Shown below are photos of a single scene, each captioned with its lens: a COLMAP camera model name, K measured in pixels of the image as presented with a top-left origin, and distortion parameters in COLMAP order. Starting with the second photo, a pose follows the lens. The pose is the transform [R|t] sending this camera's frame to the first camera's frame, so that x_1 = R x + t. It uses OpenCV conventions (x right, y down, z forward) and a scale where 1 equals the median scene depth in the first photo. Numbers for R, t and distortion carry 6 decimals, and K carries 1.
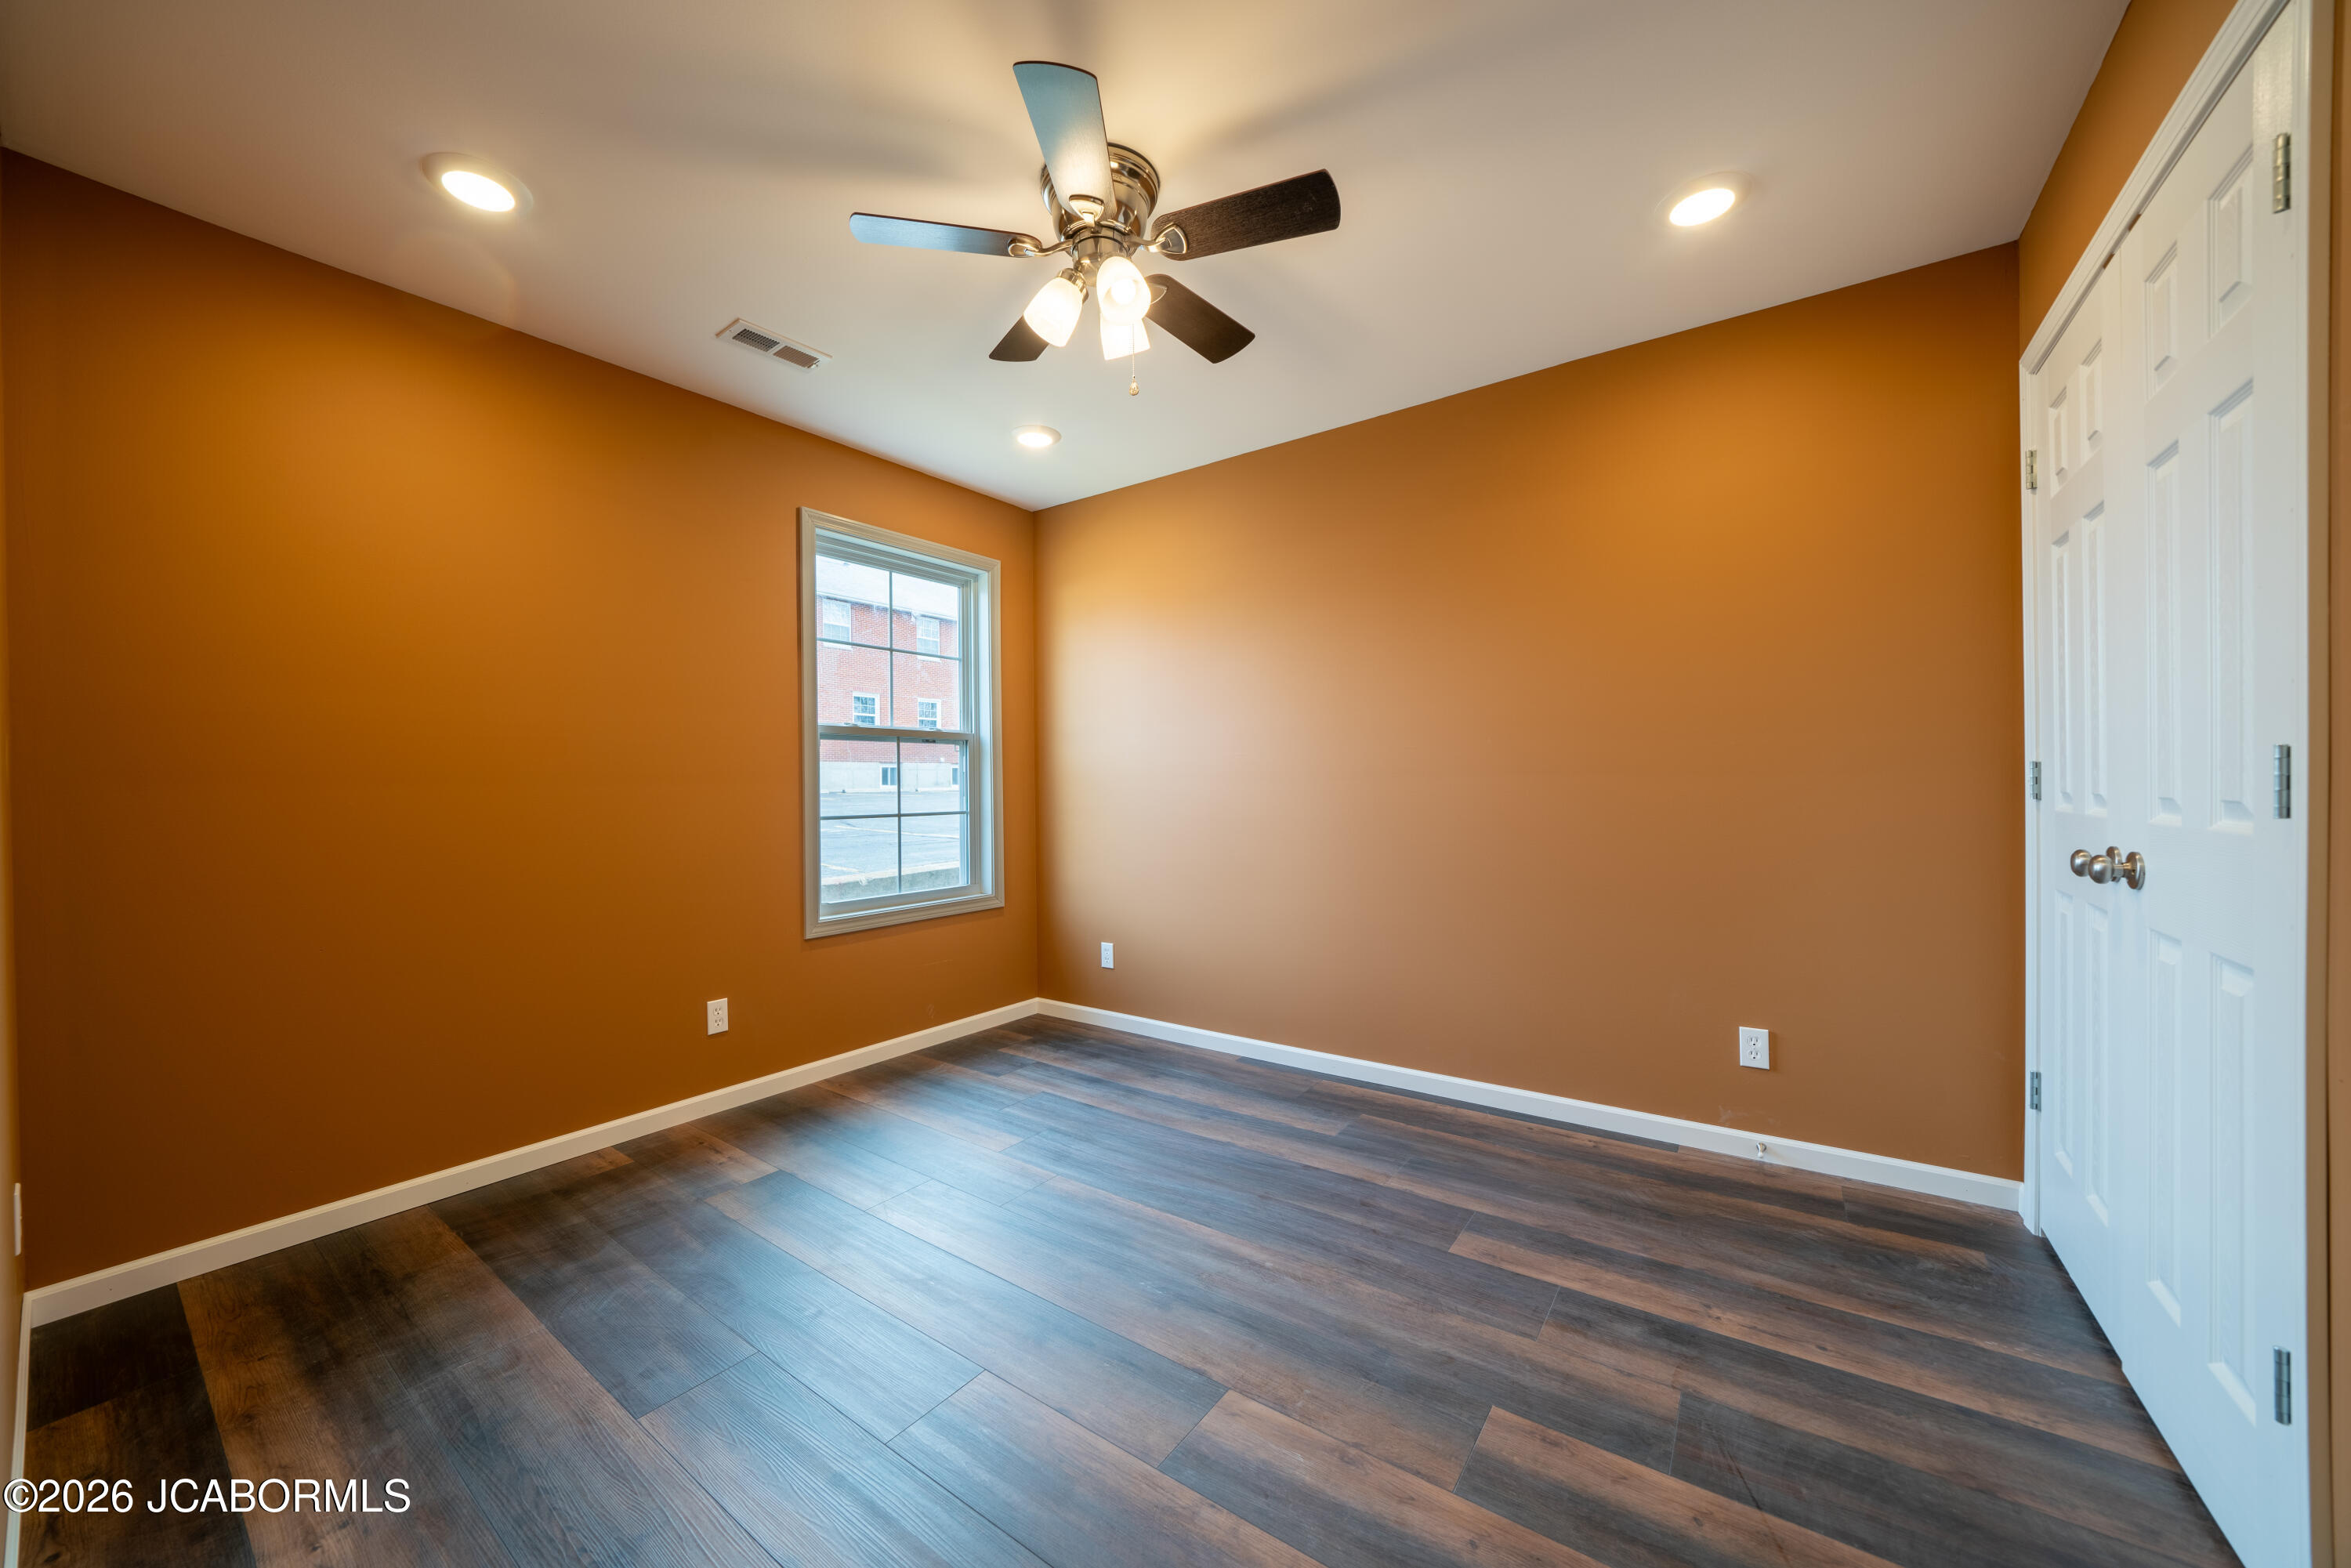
lens RADIAL K [[833.5, 0, 1152.1], [0, 833.5, 786.4], [0, 0, 1]] dist [-0.000689, -0.000065]
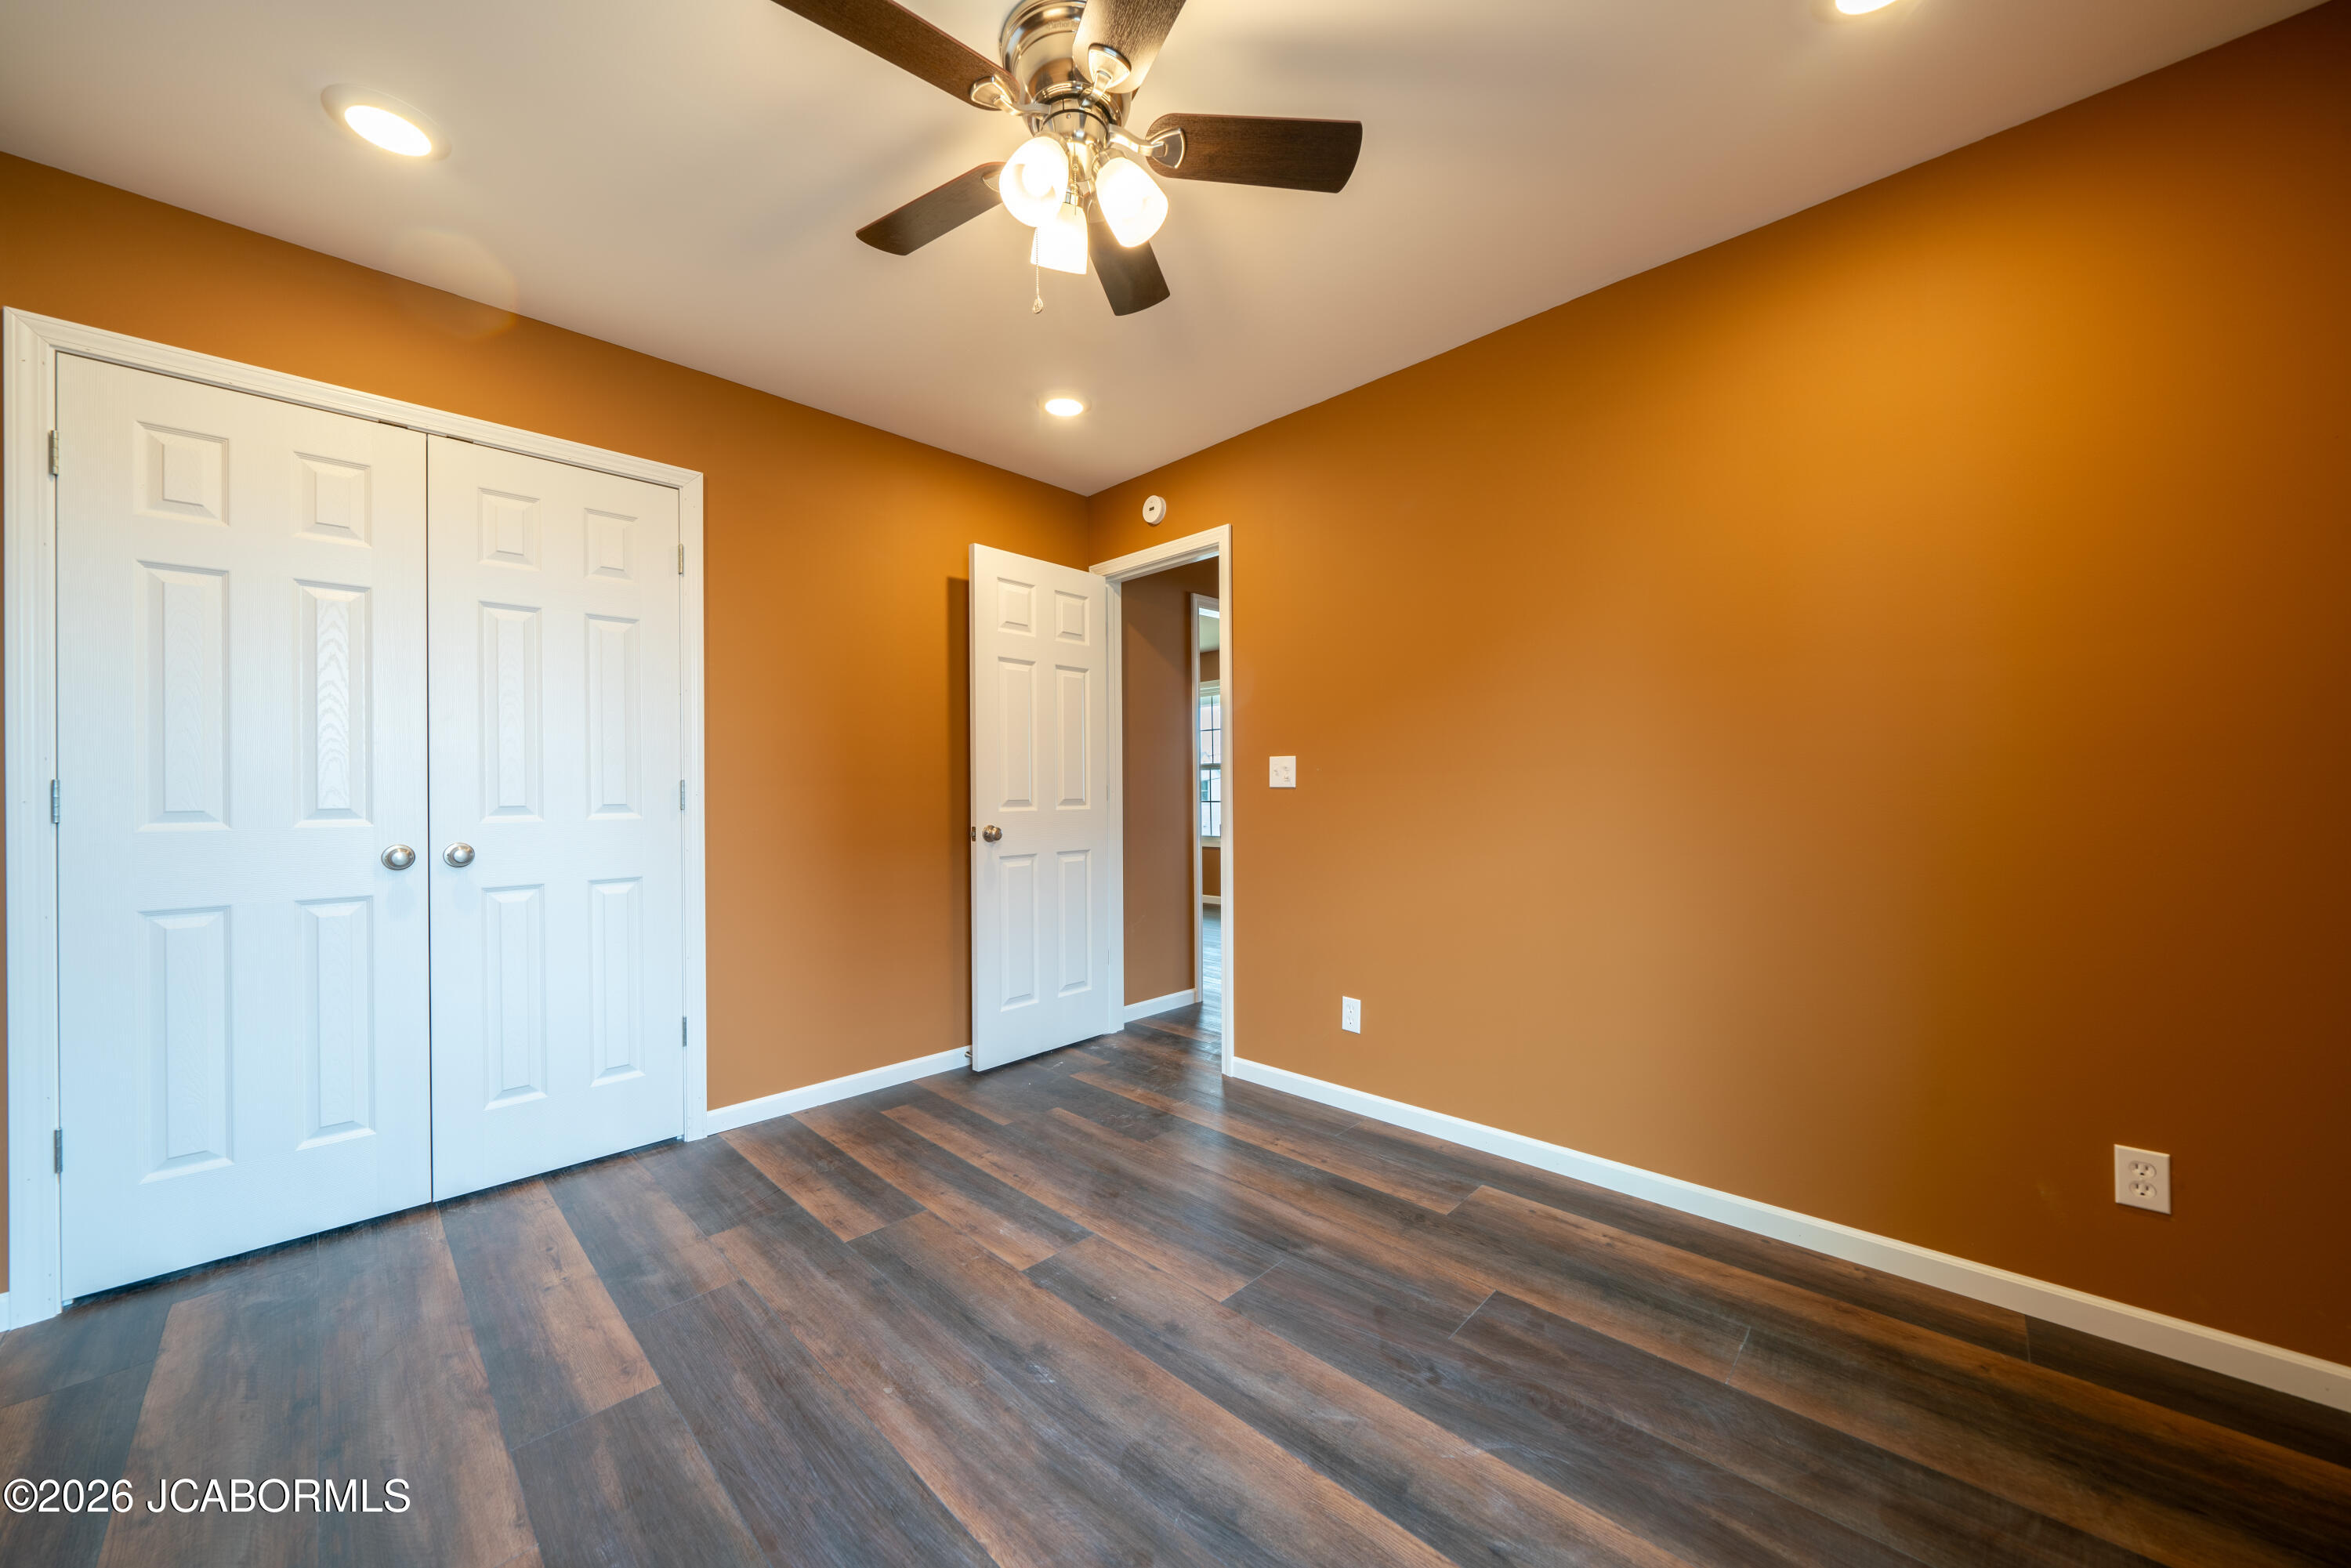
lens RADIAL K [[833.5, 0, 1152.1], [0, 833.5, 786.4], [0, 0, 1]] dist [-0.000689, -0.000065]
pose [[-0.988890, 0.021146, 0.147141, -0.275065], [0.020635, 0.999775, -0.005000, 0.006744], [-0.147213, -0.001908, -0.989103, 2.022645]]
